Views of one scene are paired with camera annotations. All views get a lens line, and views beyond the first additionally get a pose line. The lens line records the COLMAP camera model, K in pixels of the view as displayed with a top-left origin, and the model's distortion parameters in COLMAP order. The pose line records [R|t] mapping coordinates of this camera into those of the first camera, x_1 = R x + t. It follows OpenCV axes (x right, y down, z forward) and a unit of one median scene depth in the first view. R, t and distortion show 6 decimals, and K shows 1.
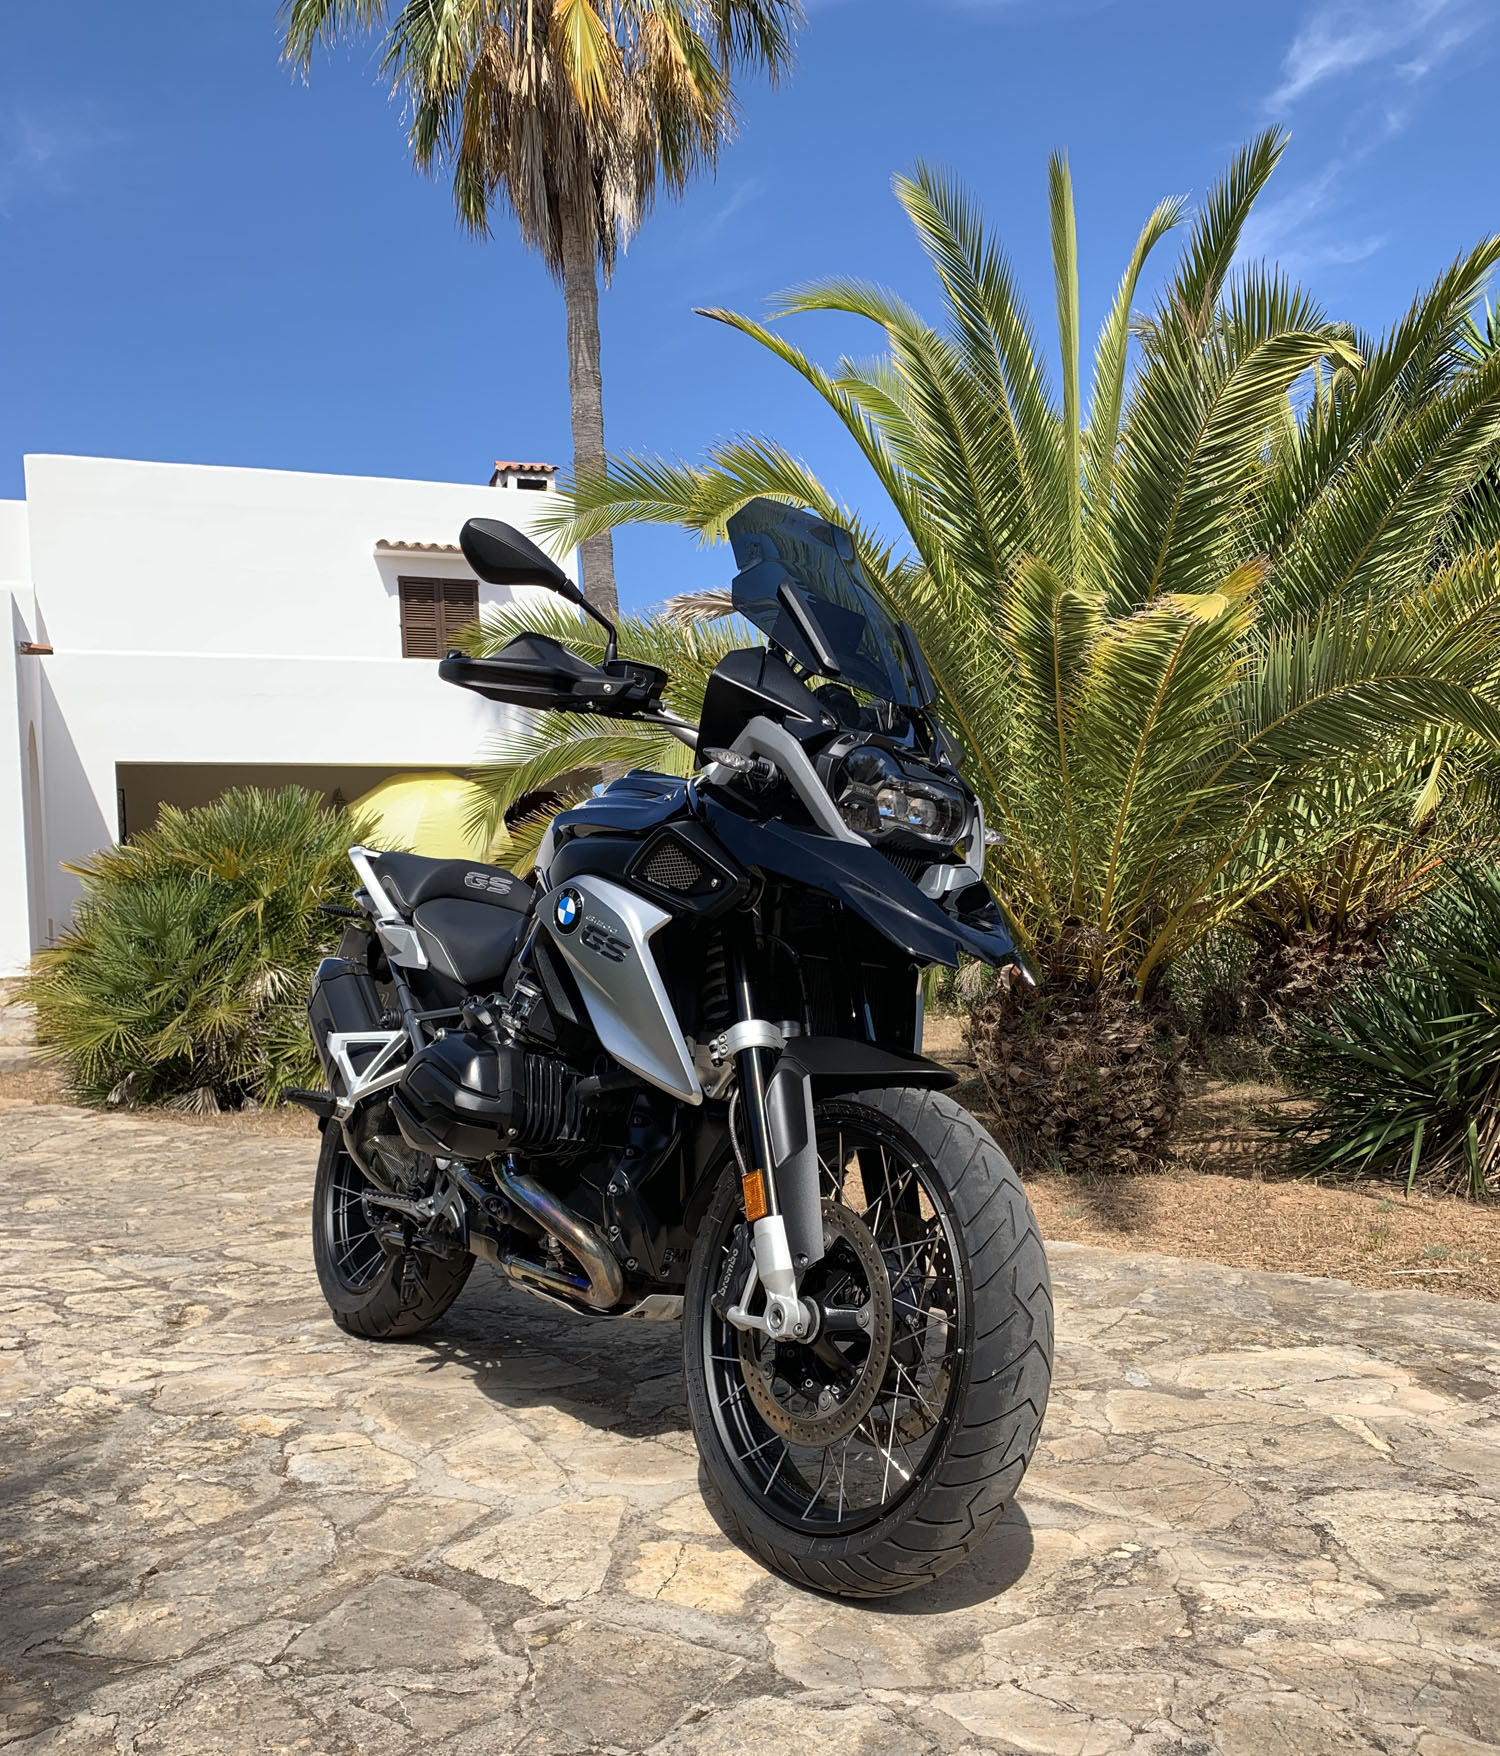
lens RADIAL K [[1554.6, 0, 747.2], [0, 1554.6, 885.8], [0, 0, 1]] dist [0.052313, -0.068711]
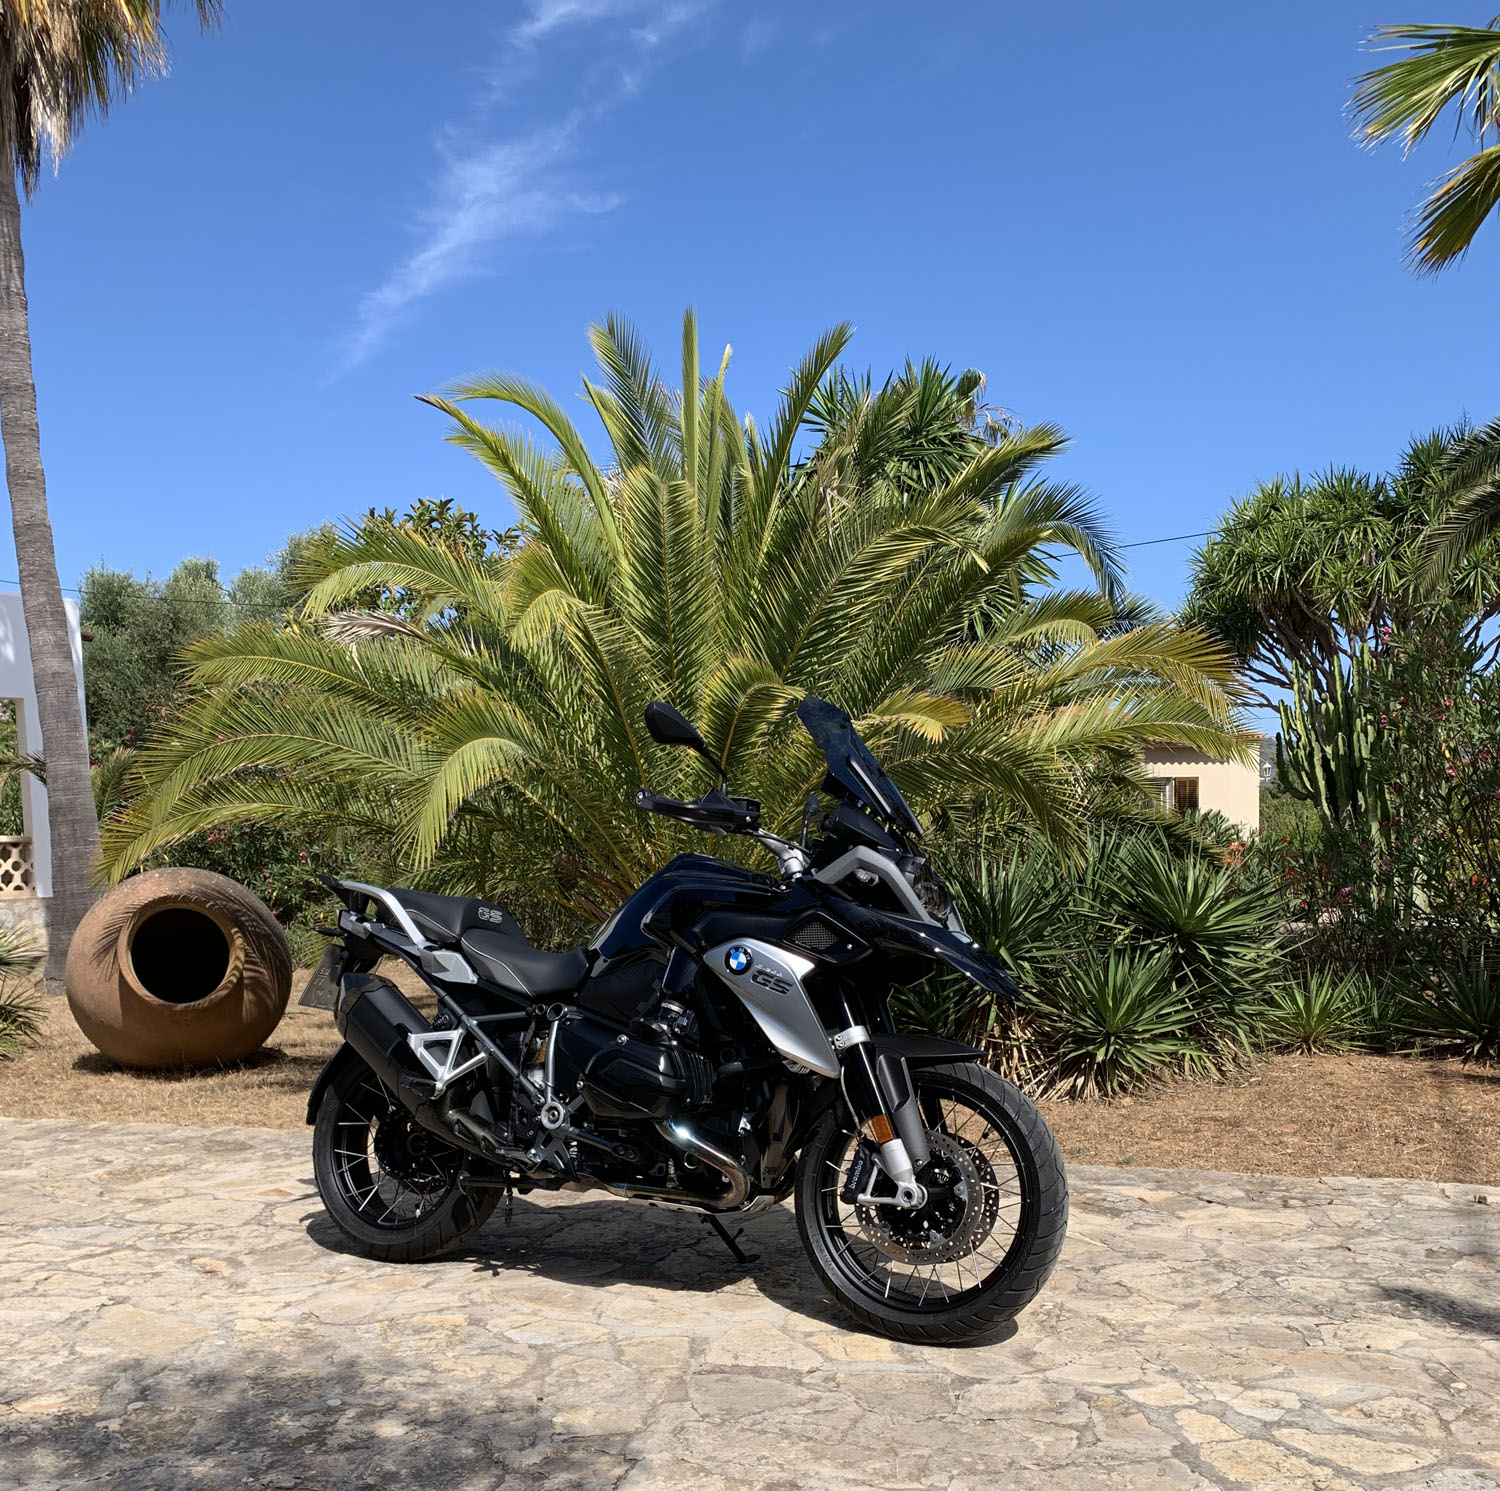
lens RADIAL K [[1629.1, 0, 749.2], [0, 1629.1, 746.6], [0, 0, 1]] dist [0.027501, 0.000000]
pose [[0.887666, 0.041607, 0.458605, -0.672505], [-0.025995, 0.998849, -0.040306, -0.104301], [-0.459754, 0.023857, 0.887726, -0.390125]]
